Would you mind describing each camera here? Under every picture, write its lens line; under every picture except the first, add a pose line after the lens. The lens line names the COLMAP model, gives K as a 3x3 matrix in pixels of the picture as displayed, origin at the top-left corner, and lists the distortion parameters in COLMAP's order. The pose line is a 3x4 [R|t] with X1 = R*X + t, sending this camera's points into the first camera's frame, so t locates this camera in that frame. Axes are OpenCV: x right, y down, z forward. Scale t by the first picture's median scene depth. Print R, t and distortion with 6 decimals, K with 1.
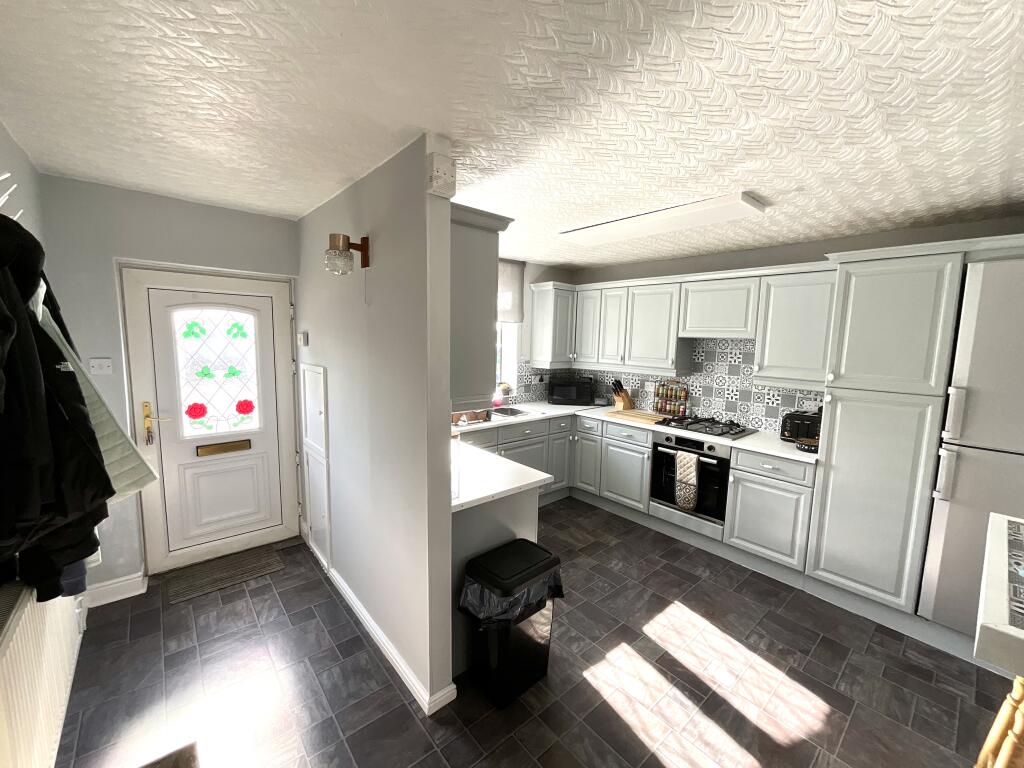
lens RADIAL K [[417.8, 0, 512.0], [0, 417.8, 384.0], [0, 0, 1]] dist [-0.001416, -0.000127]
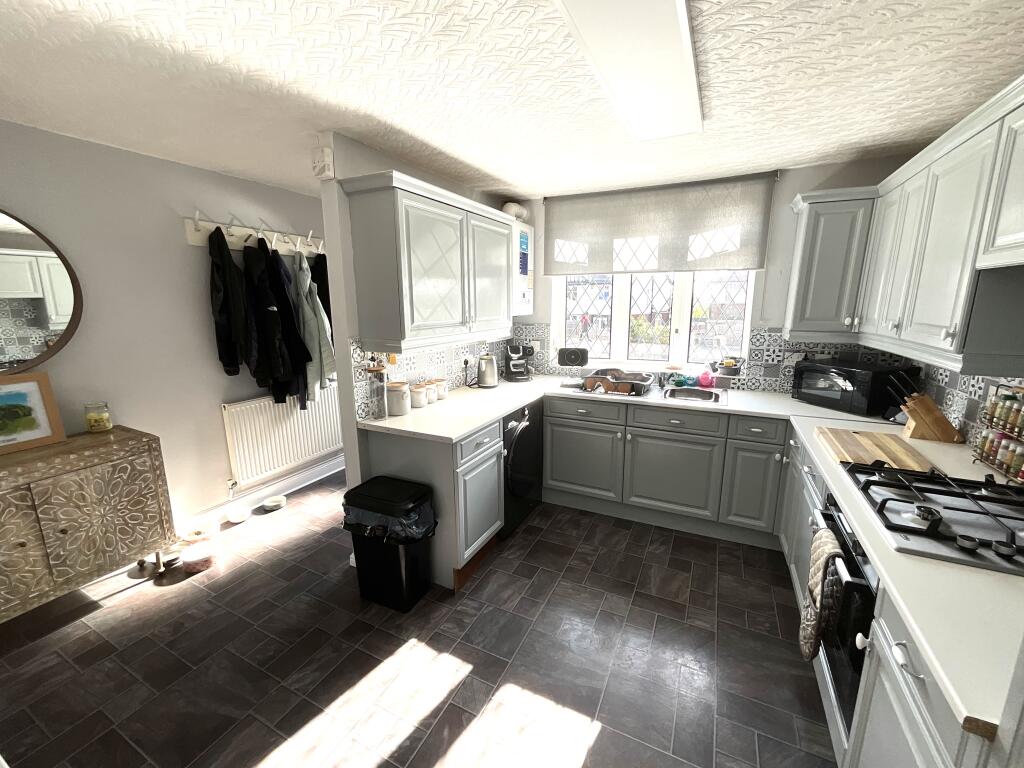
lens RADIAL K [[417.8, 0, 512.0], [0, 417.8, 384.0], [0, 0, 1]] dist [-0.001416, -0.000127]
pose [[0.380936, 0.157607, -0.911070, 1.006463], [-0.092477, 0.986918, 0.132062, -0.034867], [0.919965, 0.033946, 0.390527, 0.784203]]
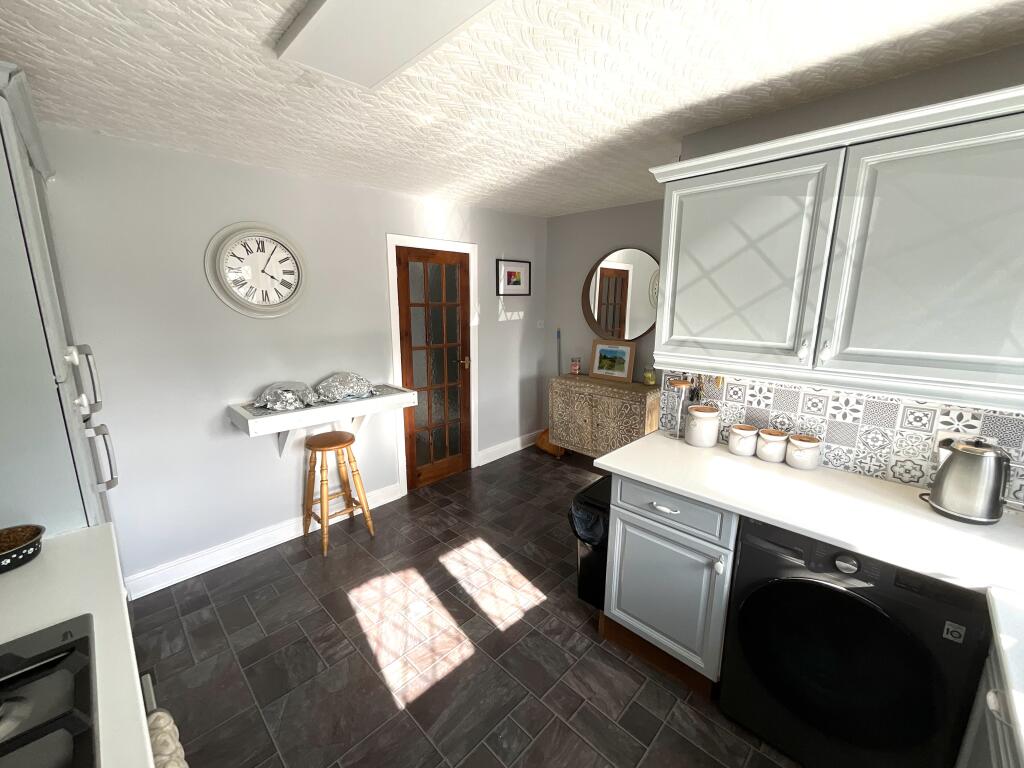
lens RADIAL K [[417.8, 0, 512.0], [0, 417.8, 384.0], [0, 0, 1]] dist [-0.001416, -0.000127]
pose [[-0.996379, -0.009978, -0.084441, 0.349096], [-0.035985, 0.949252, 0.312450, -0.191111], [0.077038, 0.314357, -0.946174, 1.802364]]
